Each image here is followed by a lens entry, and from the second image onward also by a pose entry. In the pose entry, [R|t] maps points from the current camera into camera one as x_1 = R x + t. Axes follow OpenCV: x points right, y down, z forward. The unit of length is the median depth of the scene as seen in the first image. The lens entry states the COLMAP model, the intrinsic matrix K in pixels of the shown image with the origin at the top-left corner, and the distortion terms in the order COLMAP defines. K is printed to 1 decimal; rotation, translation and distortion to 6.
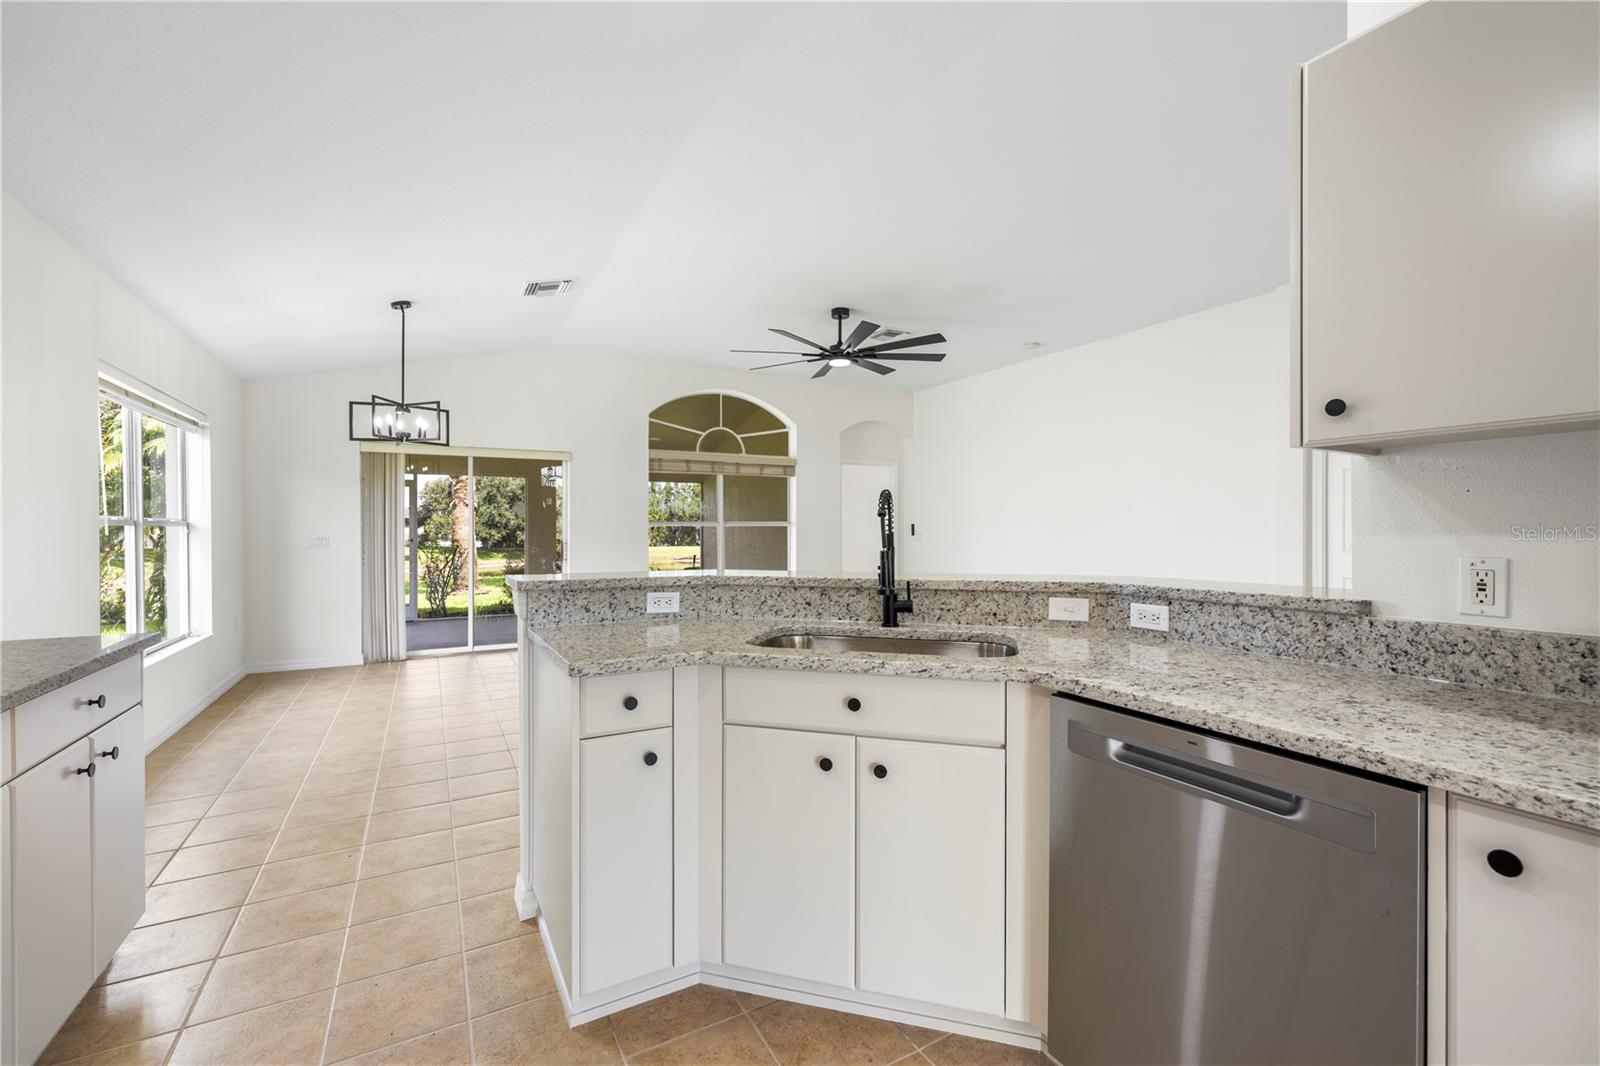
lens RADIAL K [[674.9, 0, 796.1], [0, 674.9, 531.1], [0, 0, 1]] dist [0.003493, -0.000618]
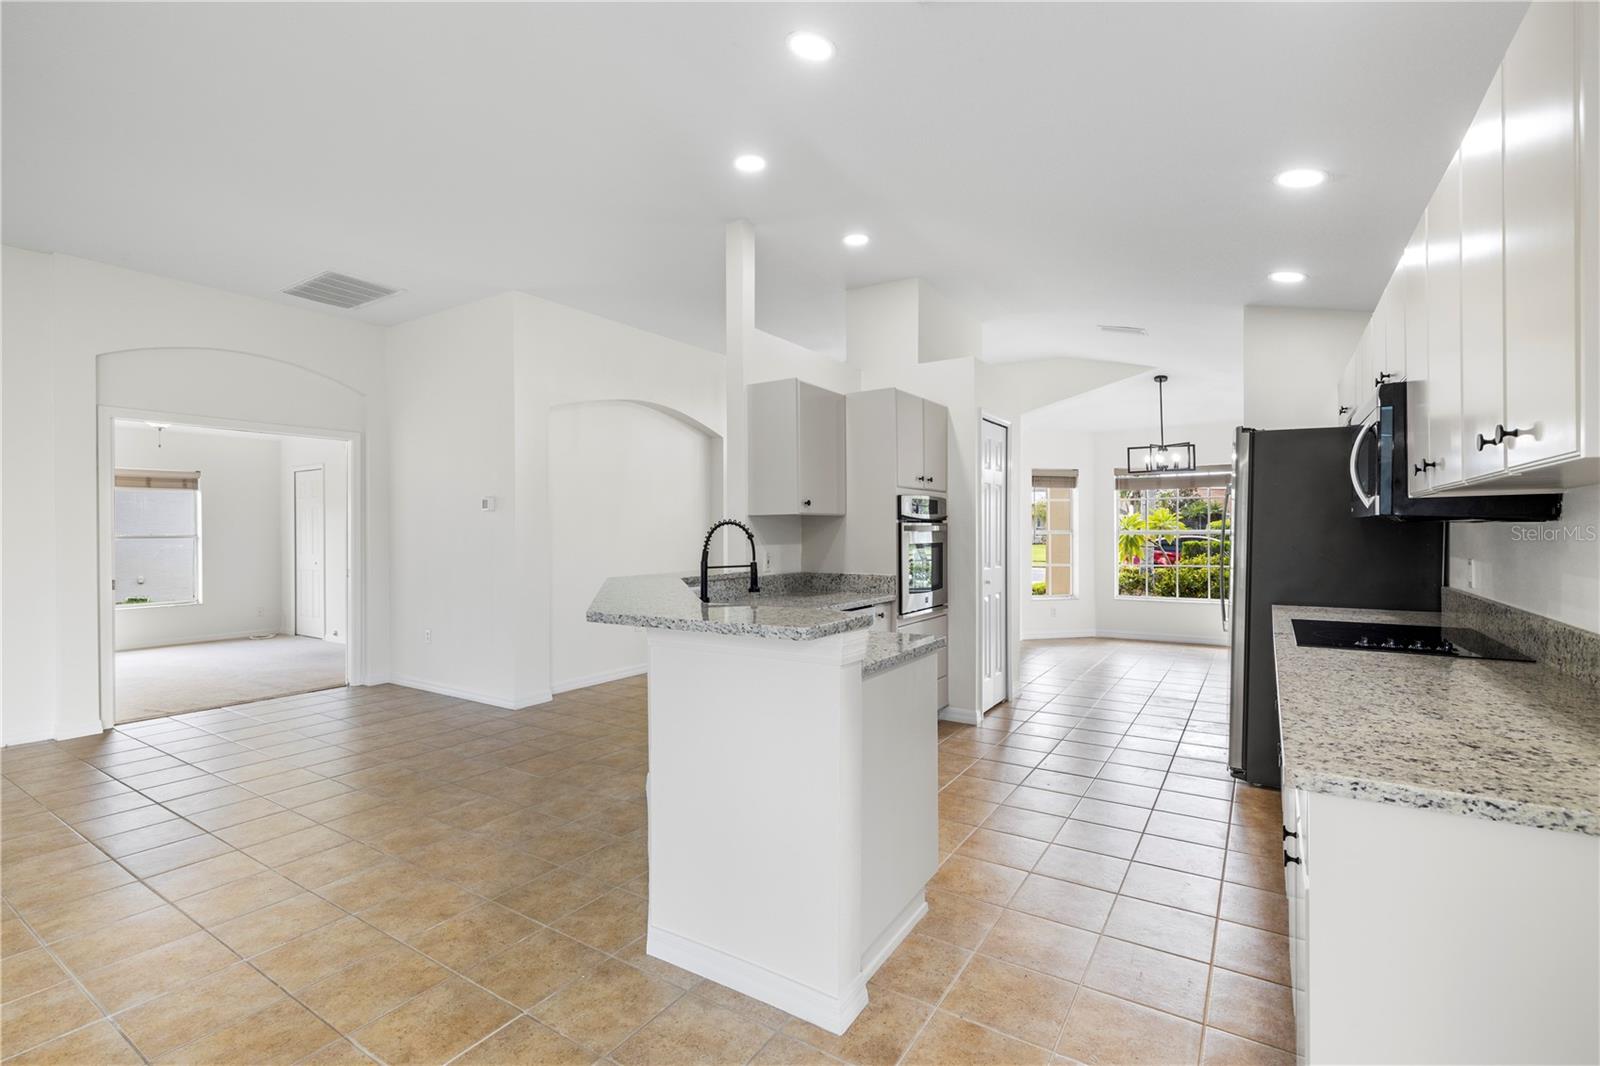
lens RADIAL K [[725.2, 0, 795.1], [0, 725.2, 532.5], [0, 0, 1]] dist [-0.010665, -0.000097]
pose [[-0.473364, 0.002110, 0.880864, -0.443657], [0.009037, 0.999956, 0.002461, -0.013137], [-0.880821, 0.009125, -0.473362, 0.568011]]
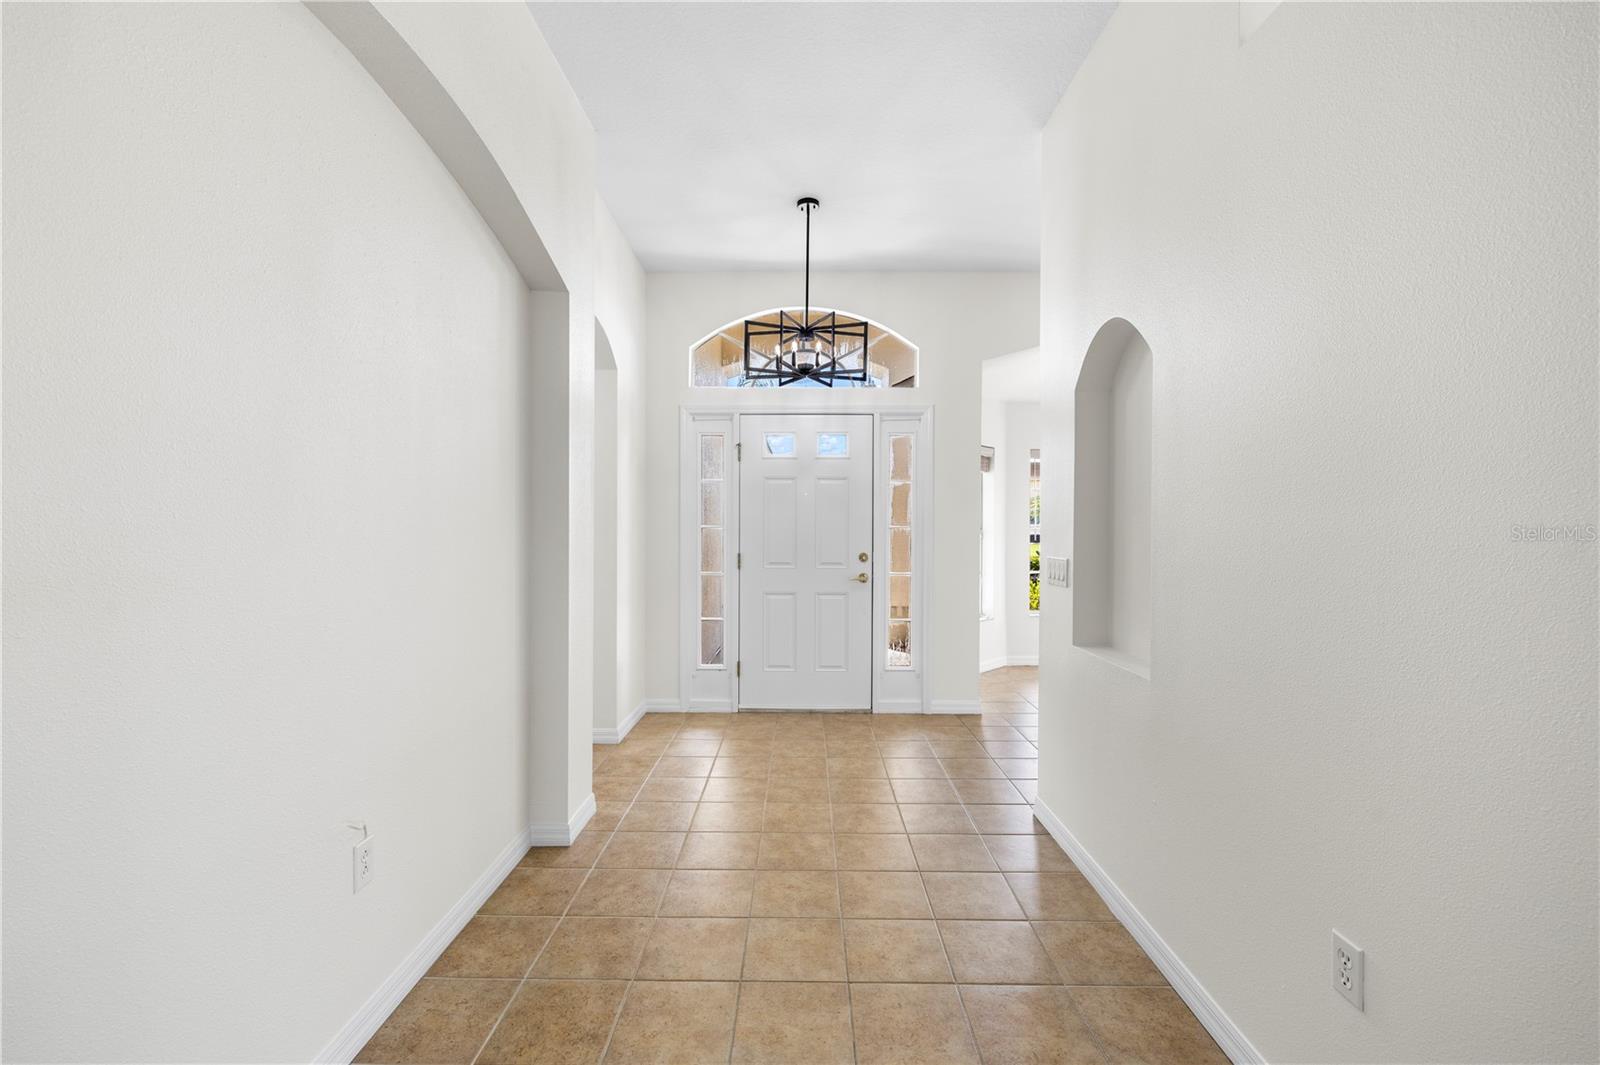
lens RADIAL K [[674.9, 0, 789.2], [0, 674.9, 530.0], [0, 0, 1]] dist [0.003493, -0.000618]
pose [[-0.866882, -0.005943, 0.498478, 0.381557], [-0.000936, 0.999947, 0.010293, -0.016021], [-0.498512, 0.008457, -0.866841, 0.408654]]
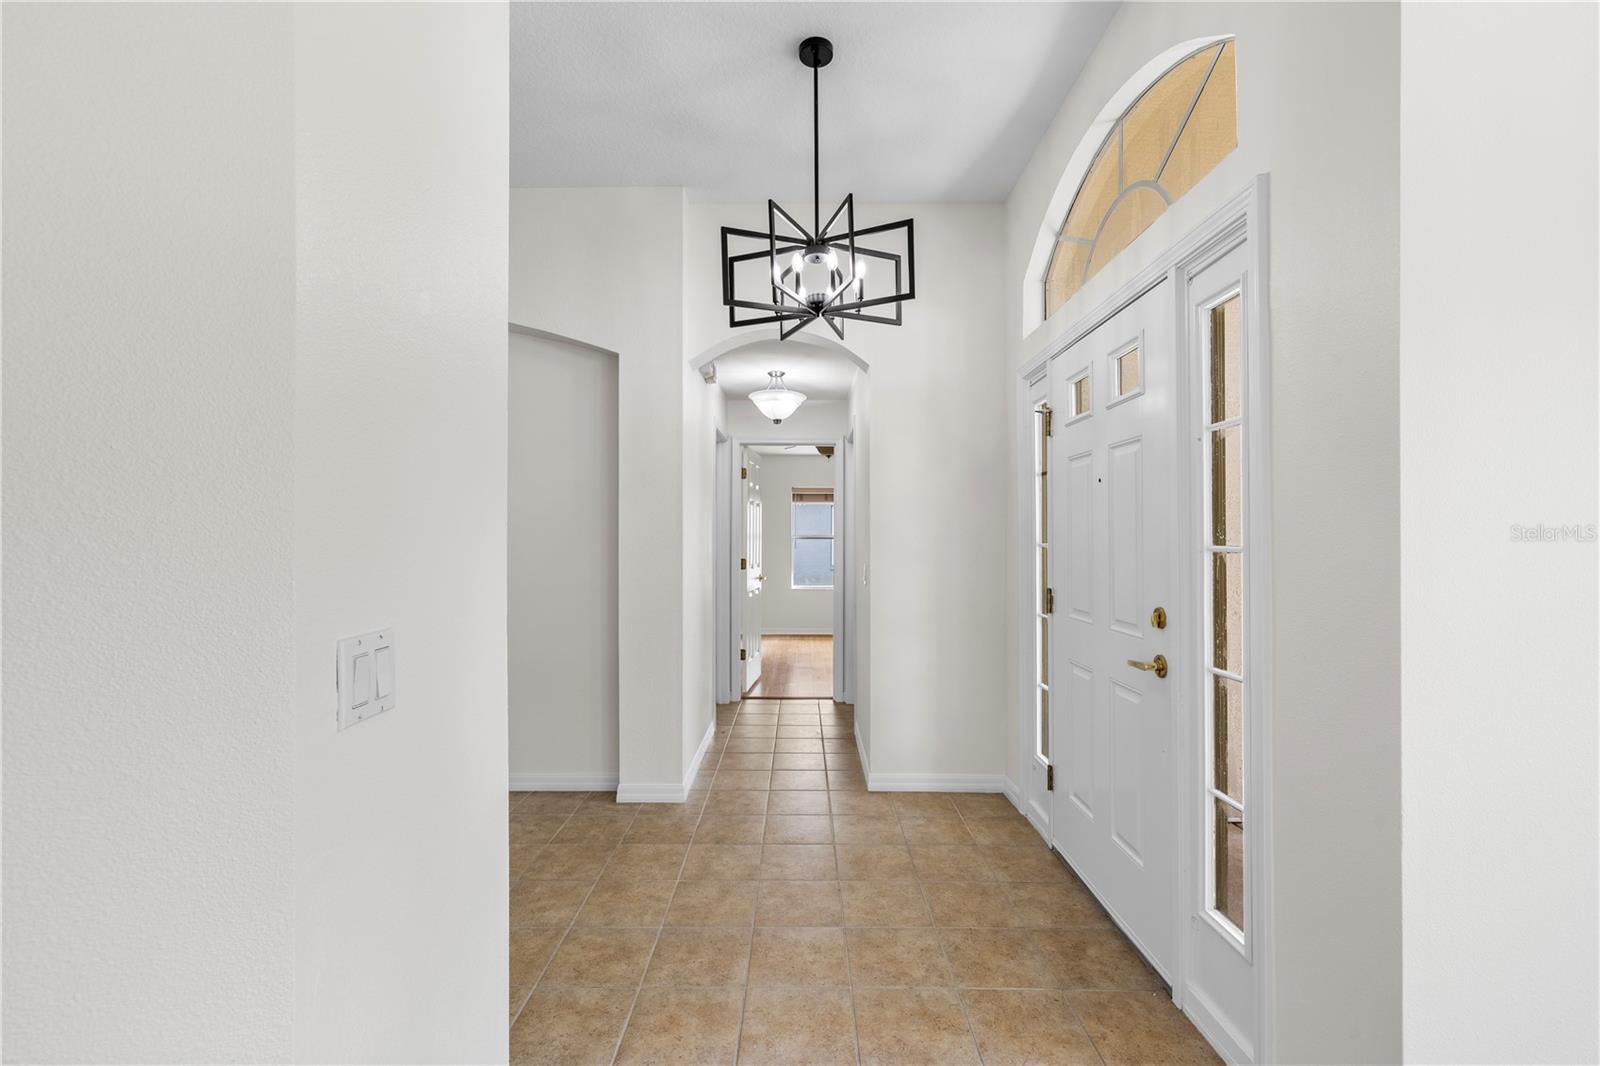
lens RADIAL K [[674.9, 0, 792.8], [0, 674.9, 534.3], [0, 0, 1]] dist [0.003493, -0.000618]
pose [[0.485135, 0.002952, 0.874434, 0.311939], [0.004443, 0.999973, -0.005840, -0.016587], [-0.874428, 0.006718, 0.485109, -0.358789]]
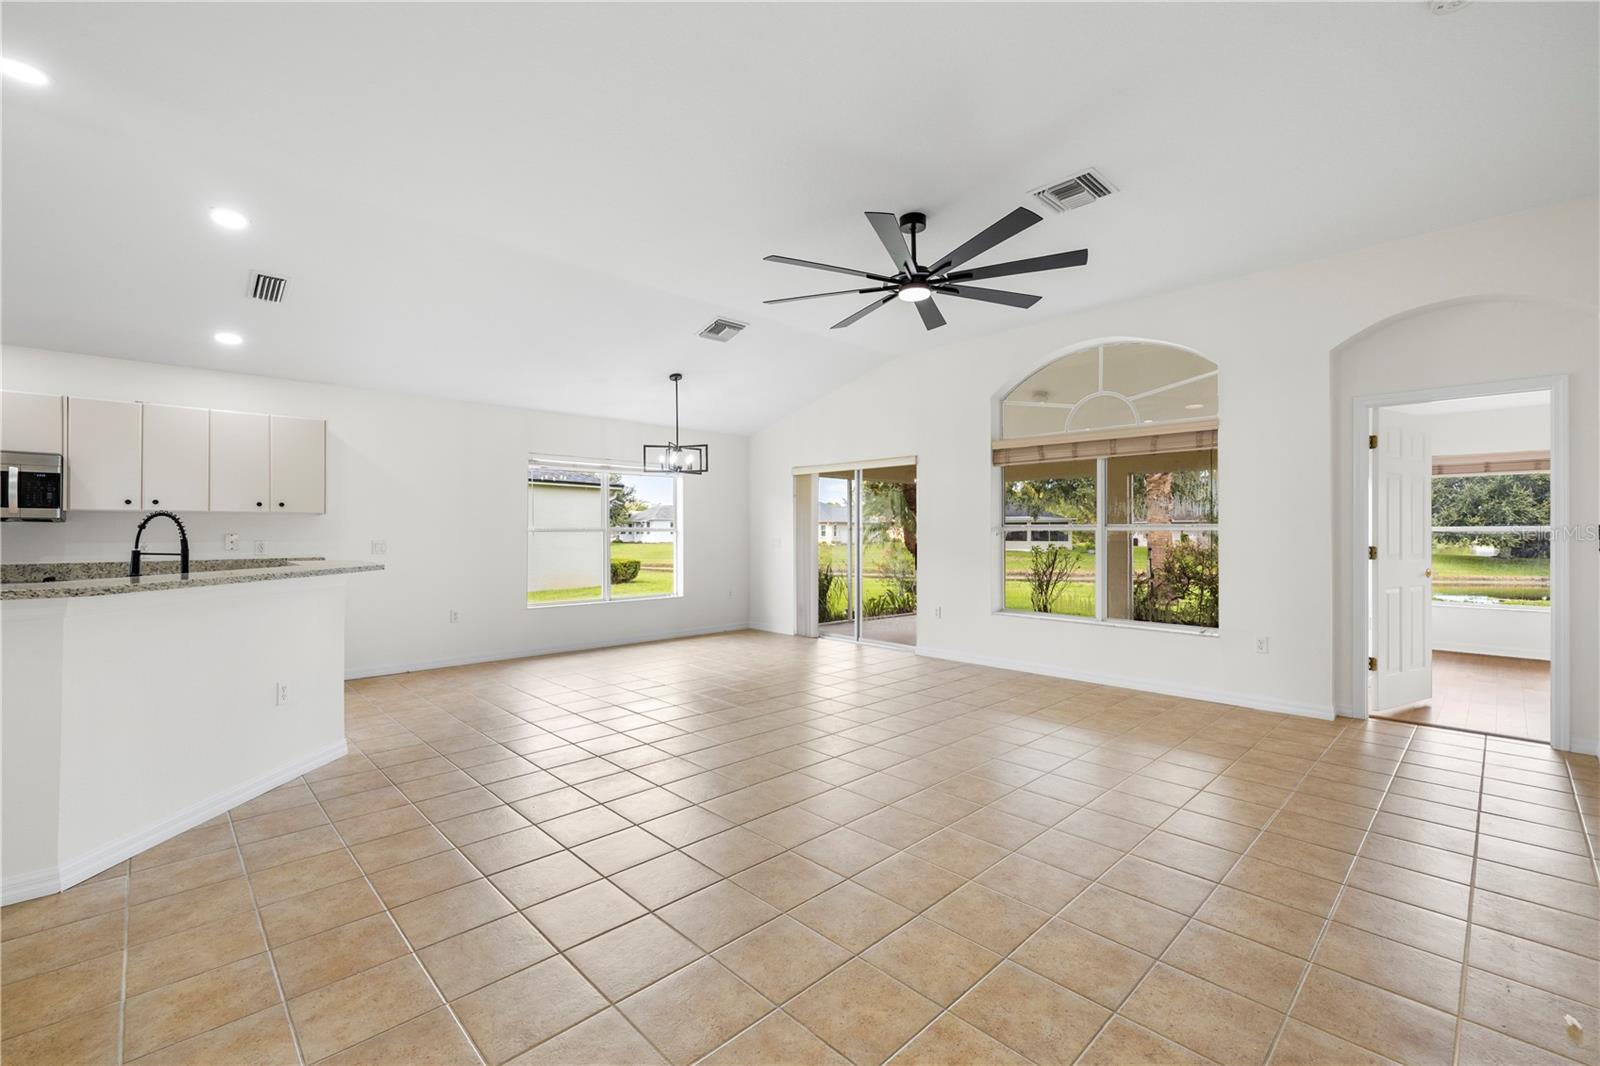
lens RADIAL K [[674.9, 0, 791.2], [0, 674.9, 528.3], [0, 0, 1]] dist [0.003493, -0.000618]
pose [[0.256182, -0.002681, -0.966625, 0.702784], [-0.004620, 0.999981, -0.003998, -0.008076], [0.966617, 0.005490, 0.256165, 0.707520]]
